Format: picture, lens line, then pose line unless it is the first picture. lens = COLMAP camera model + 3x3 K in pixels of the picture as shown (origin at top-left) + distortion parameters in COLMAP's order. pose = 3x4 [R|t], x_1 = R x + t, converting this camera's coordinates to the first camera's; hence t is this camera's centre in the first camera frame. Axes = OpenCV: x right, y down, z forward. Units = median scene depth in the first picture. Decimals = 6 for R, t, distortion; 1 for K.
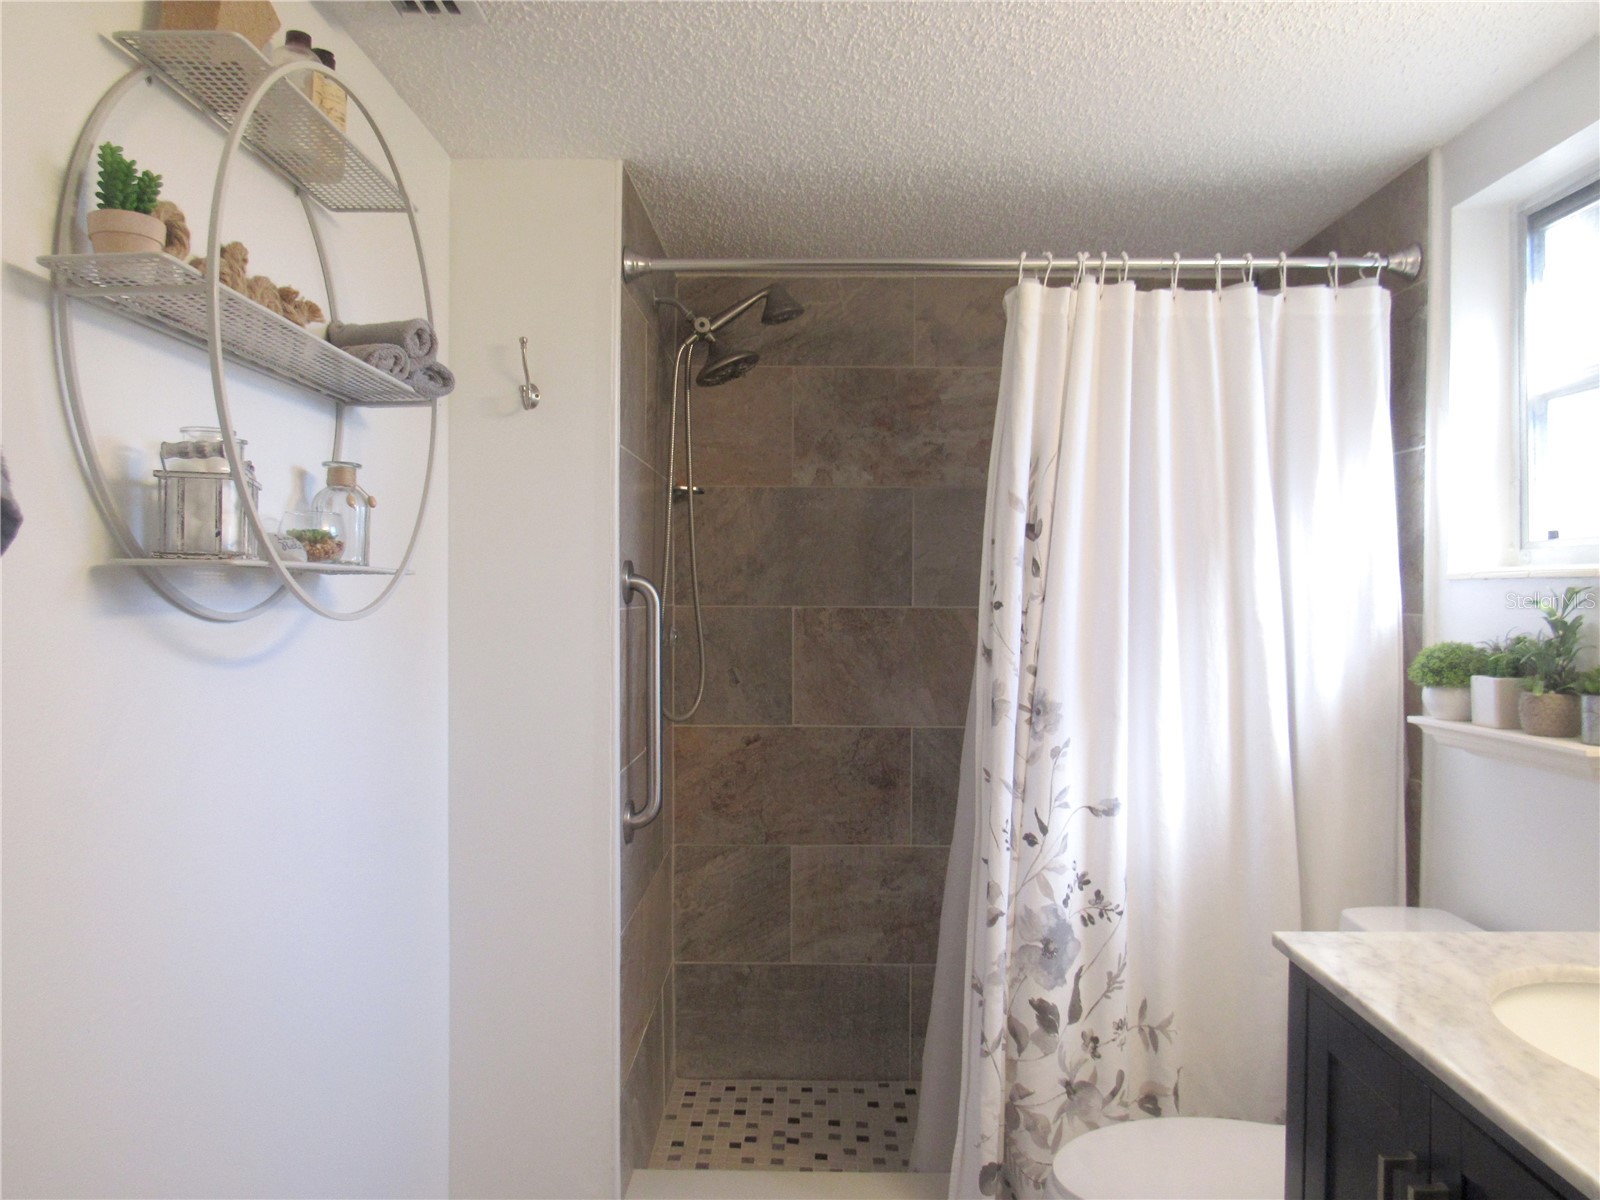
lens RADIAL K [[1146.0, 0, 807.6], [0, 1146.0, 596.5], [0, 0, 1]] dist [-0.022683, 0.001020]
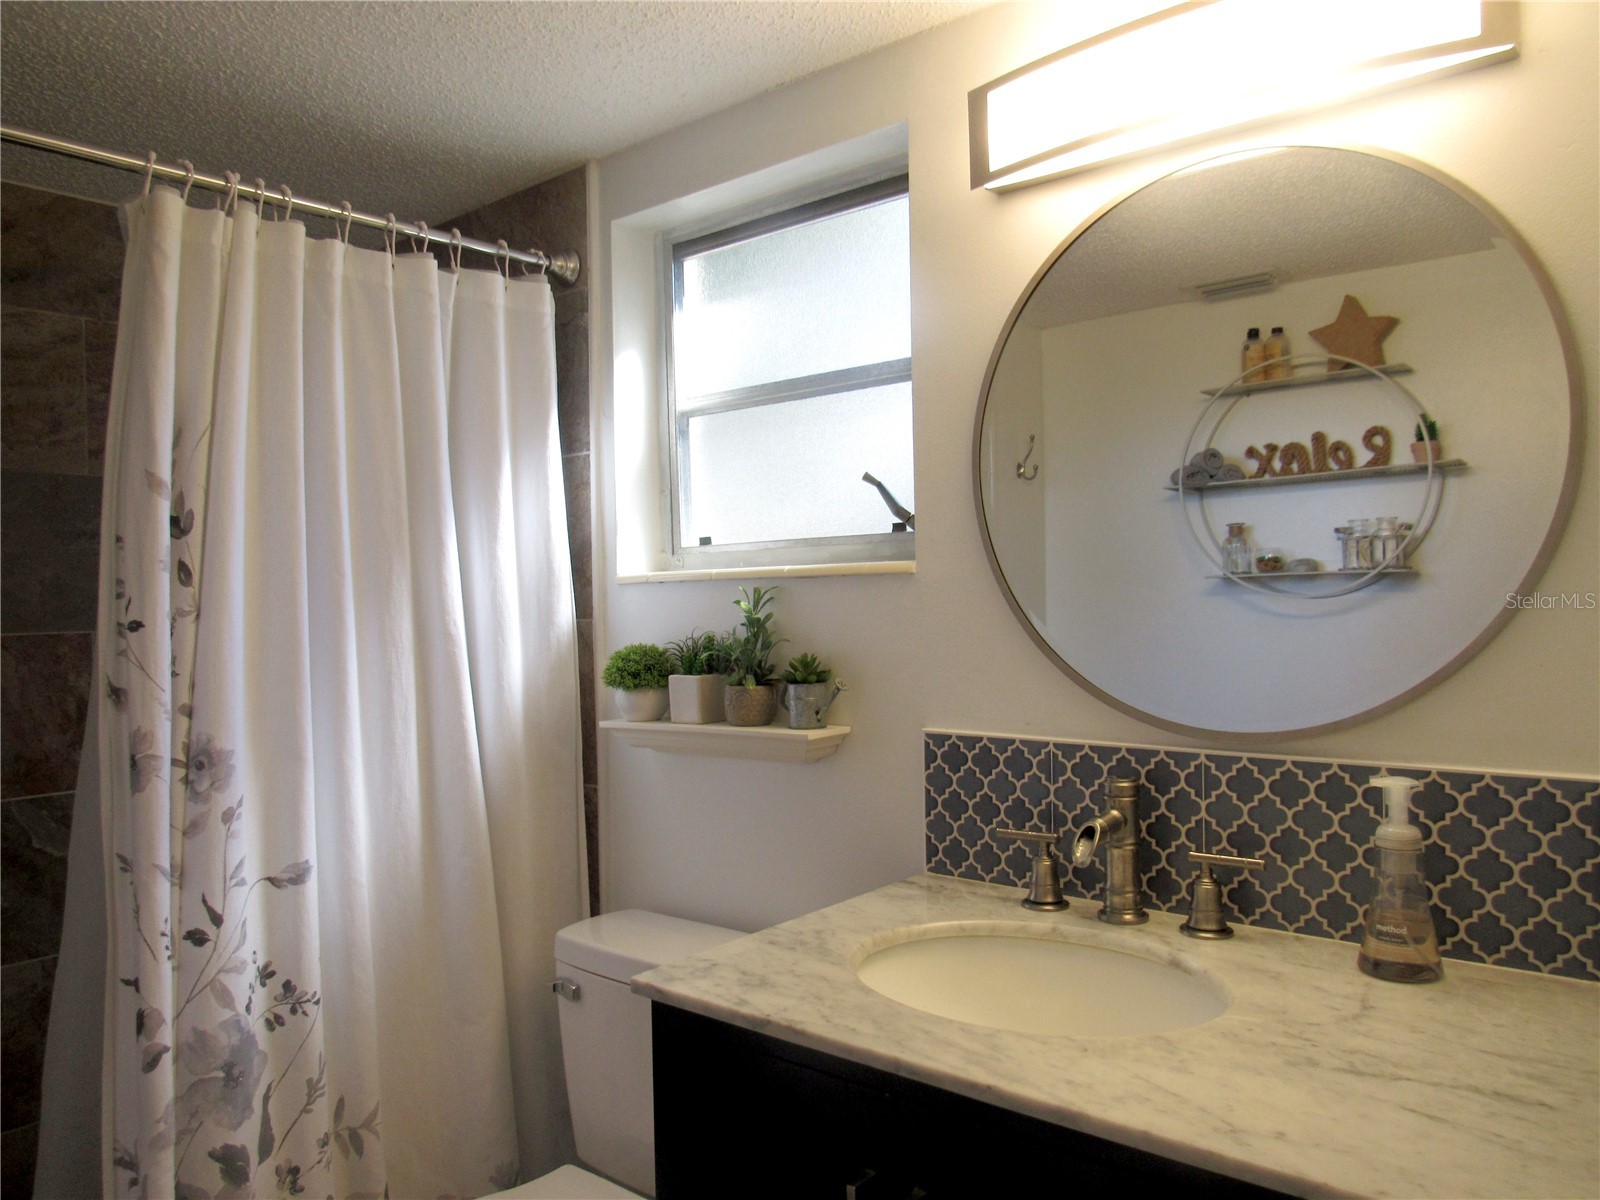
lens RADIAL K [[1146.0, 0, 805.4], [0, 1146.0, 595.8], [0, 0, 1]] dist [-0.022683, 0.001020]
pose [[0.630797, -0.017156, 0.775759, -0.125760], [0.029733, 0.999556, -0.002071, 0.002809], [-0.775378, 0.024372, 0.631026, 0.217370]]
